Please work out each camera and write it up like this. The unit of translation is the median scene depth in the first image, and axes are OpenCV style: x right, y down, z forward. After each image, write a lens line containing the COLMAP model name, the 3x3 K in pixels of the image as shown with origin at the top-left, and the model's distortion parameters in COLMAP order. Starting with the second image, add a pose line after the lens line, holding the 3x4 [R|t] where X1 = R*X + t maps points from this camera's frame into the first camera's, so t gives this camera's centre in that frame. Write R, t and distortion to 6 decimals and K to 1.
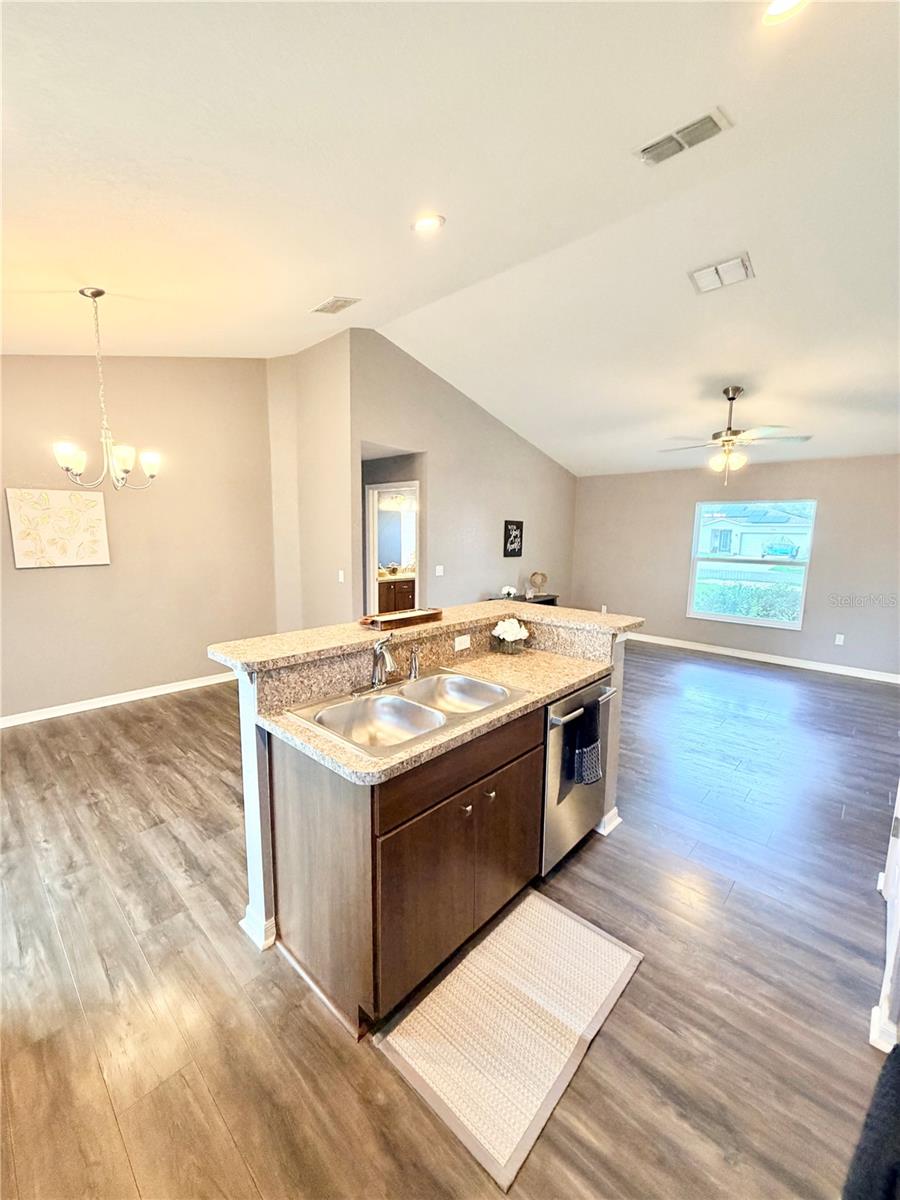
lens RADIAL K [[476.5, 0, 450.9], [0, 476.5, 599.0], [0, 0, 1]] dist [-0.001153, -0.000161]
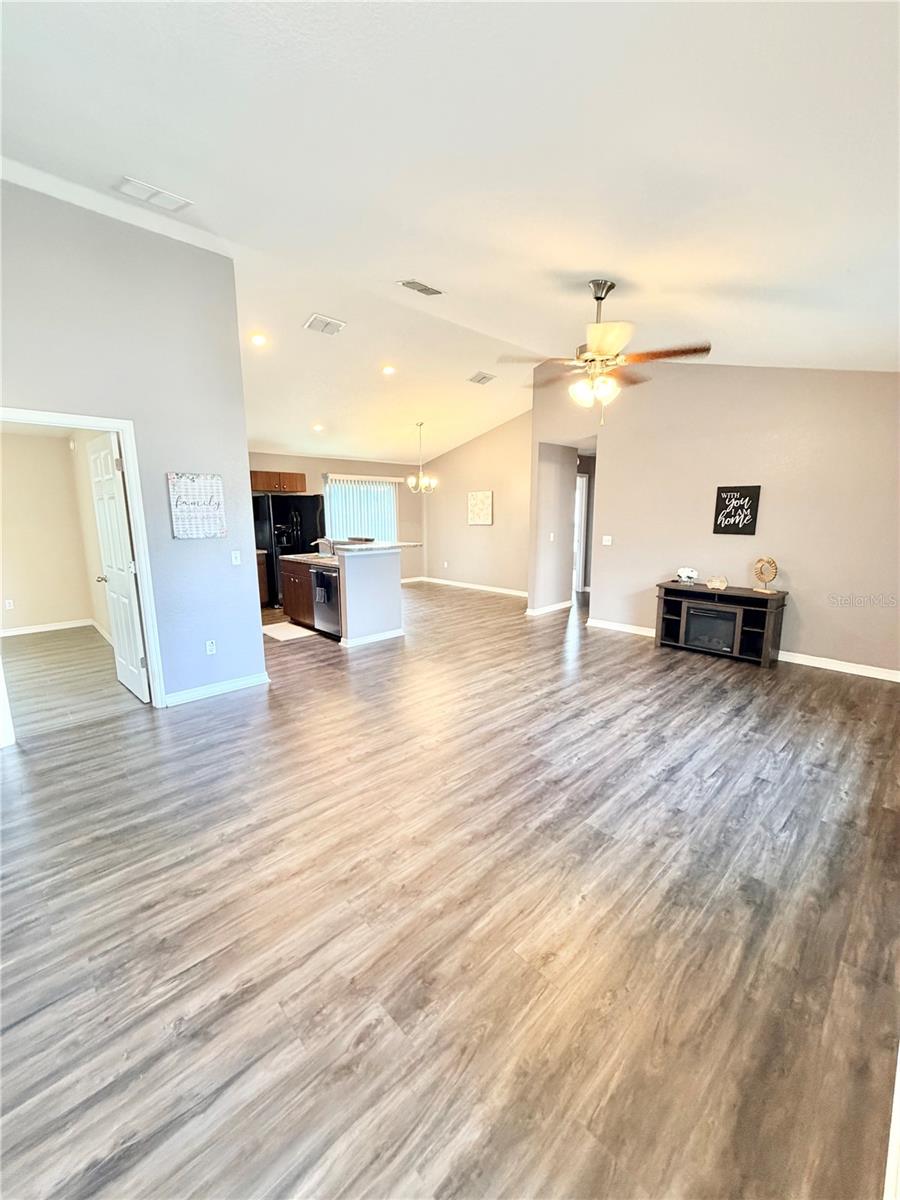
lens RADIAL K [[476.5, 0, 450.9], [0, 476.5, 599.0], [0, 0, 1]] dist [-0.001153, -0.000161]
pose [[-0.062353, 0.166474, -0.984072, 0.985471], [-0.134321, 0.975621, 0.173555, -0.062735], [0.988974, 0.143003, -0.038472, 0.637046]]
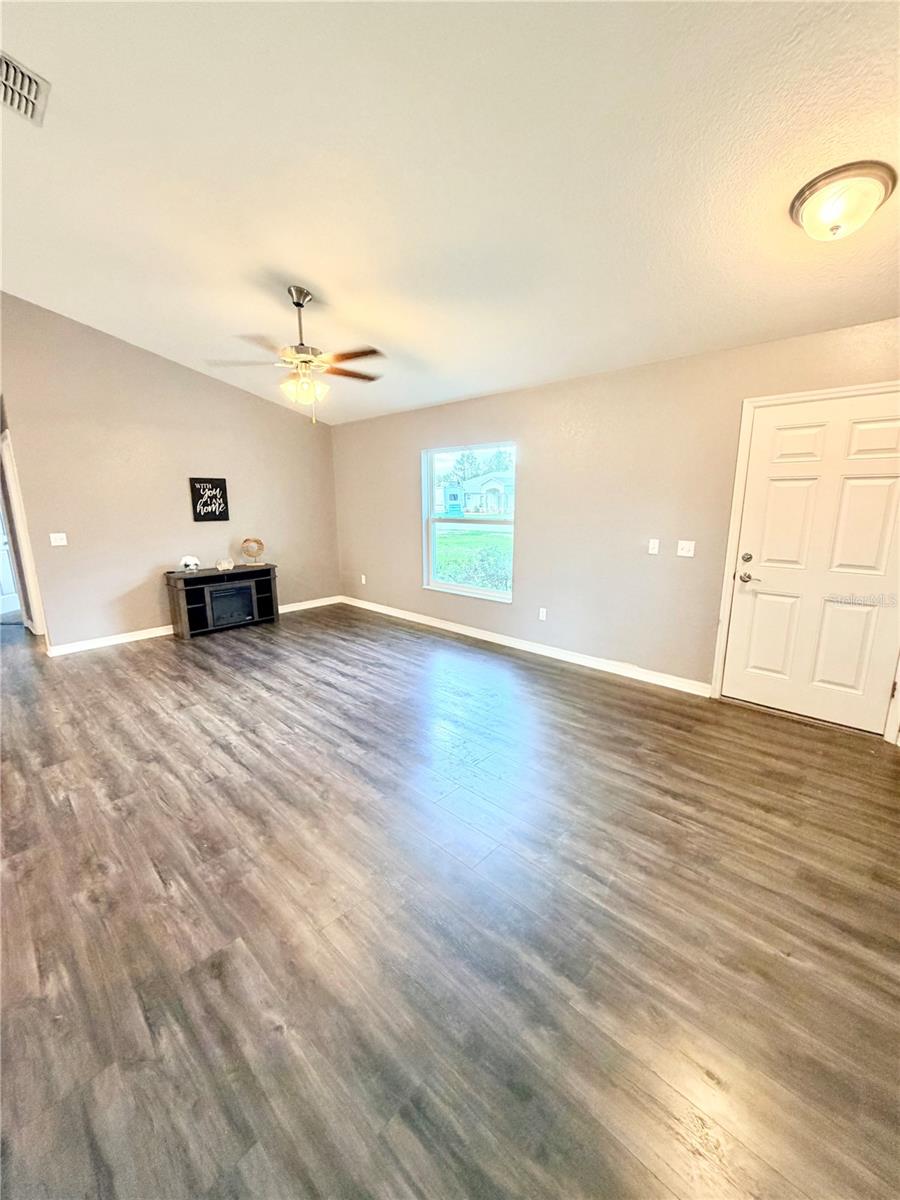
lens RADIAL K [[476.5, 0, 450.9], [0, 476.5, 599.0], [0, 0, 1]] dist [-0.001153, -0.000161]
pose [[0.999673, -0.016056, -0.019879, 0.610950], [0.017416, 0.997380, 0.070216, -0.001425], [0.018700, -0.070540, 0.997334, 0.155256]]
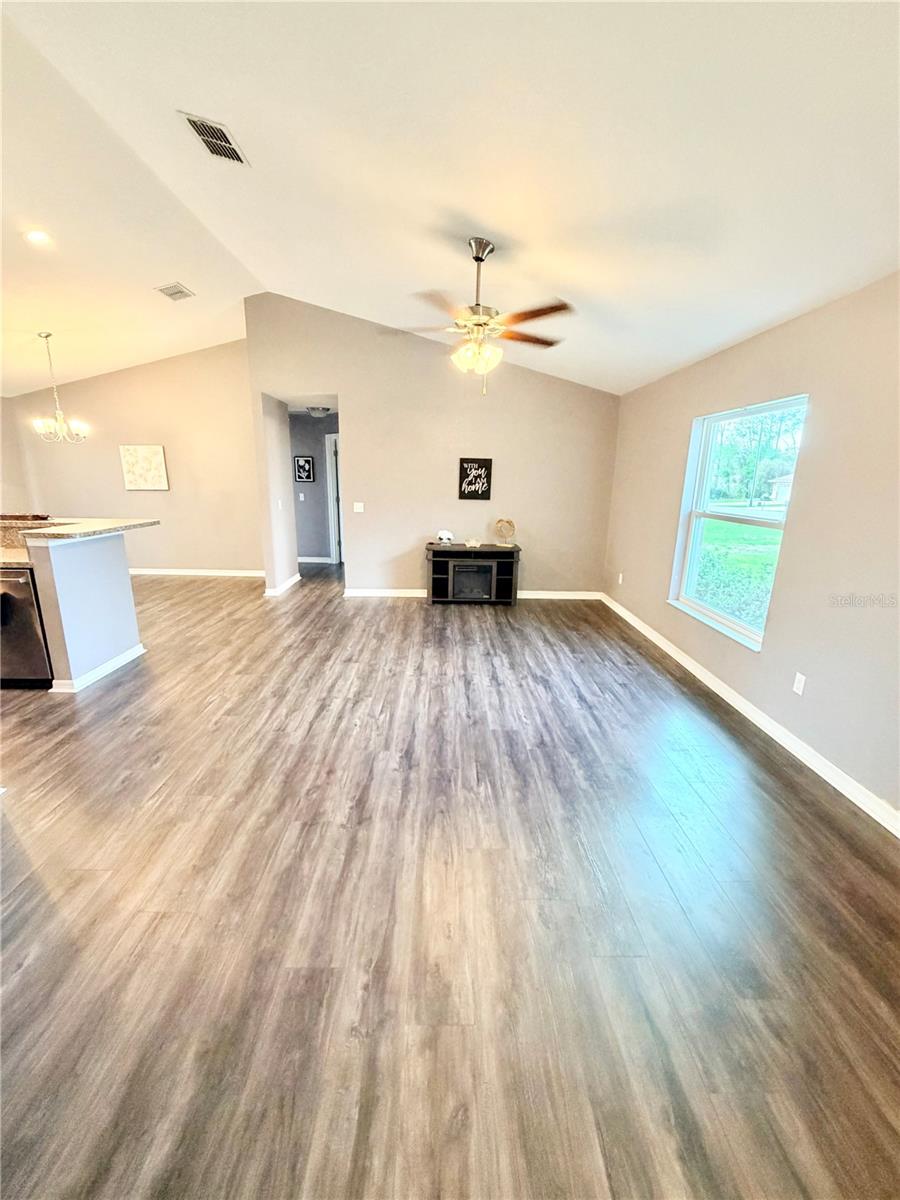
lens RADIAL K [[476.5, 0, 450.9], [0, 476.5, 599.0], [0, 0, 1]] dist [-0.001153, -0.000161]
pose [[0.690203, 0.179116, -0.701097, 0.814444], [-0.109114, 0.983564, 0.143861, -0.030192], [0.715341, -0.022794, 0.698403, 0.357564]]
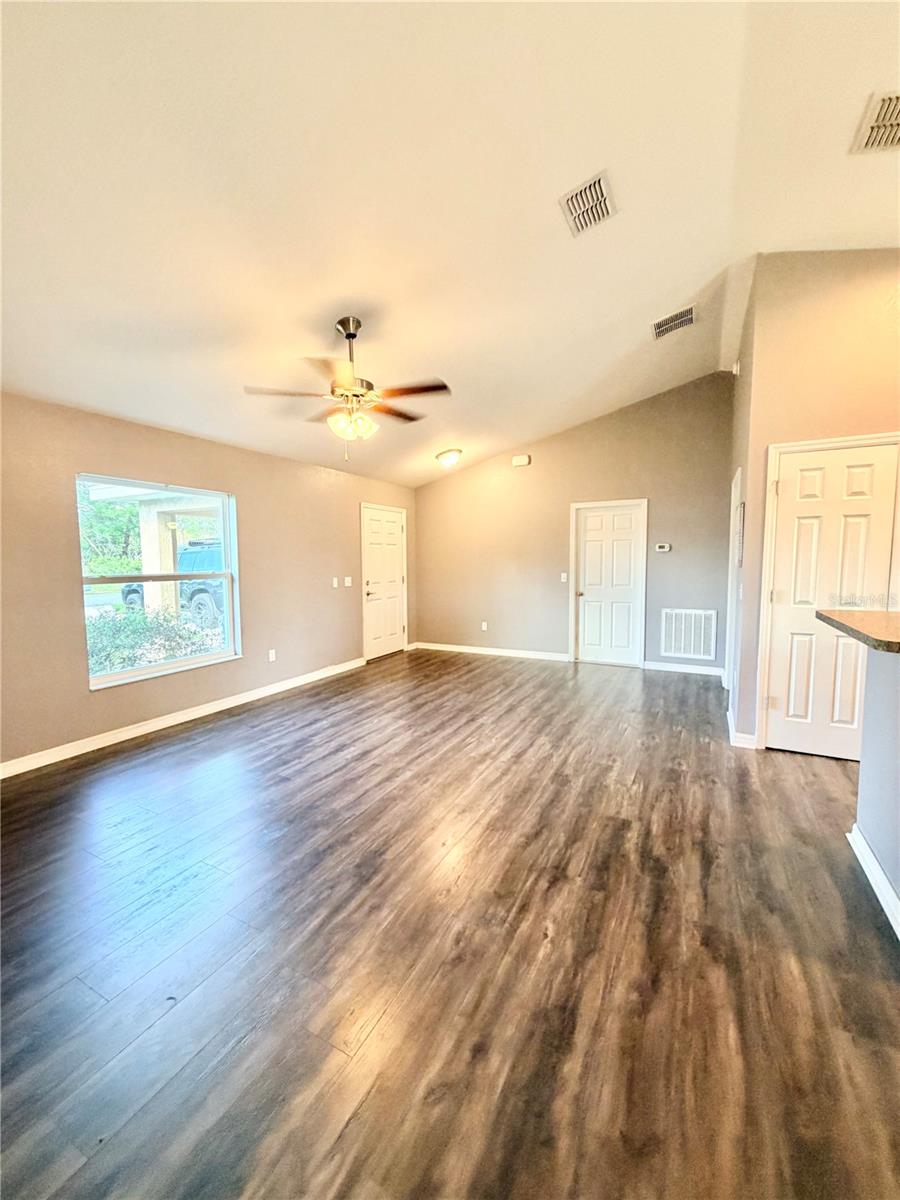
lens RADIAL K [[476.5, 0, 450.9], [0, 476.5, 599.0], [0, 0, 1]] dist [-0.001153, -0.000161]
pose [[-0.259661, -0.091173, 0.961386, -0.116537], [0.141520, 0.981193, 0.131274, -0.081404], [-0.955274, 0.170142, -0.241874, 0.795108]]
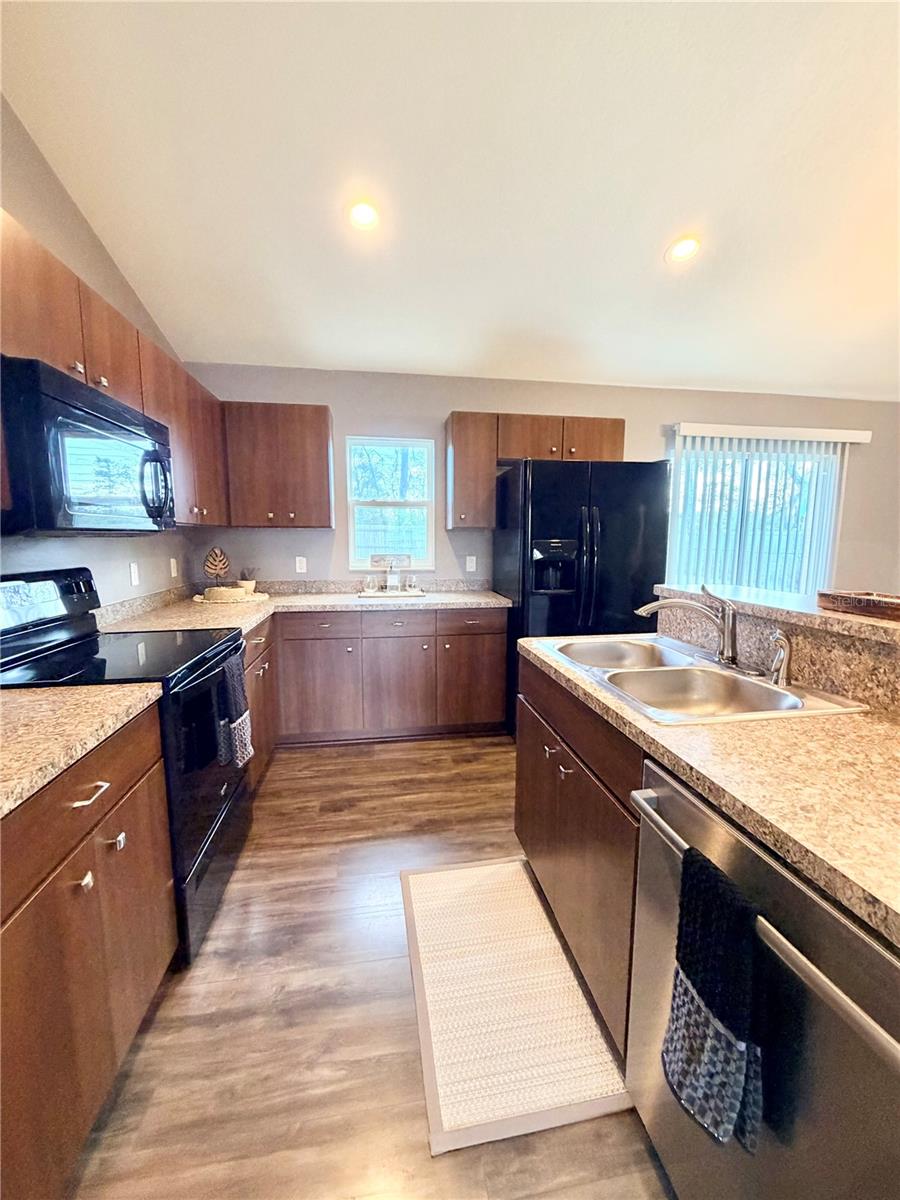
lens RADIAL K [[476.5, 0, 450.9], [0, 476.5, 599.0], [0, 0, 1]] dist [-0.001153, -0.000161]
pose [[-0.616513, 0.086211, -0.782611, 0.226933], [-0.122282, 0.971442, 0.203342, -0.004572], [0.777791, 0.221063, -0.588364, 0.351393]]
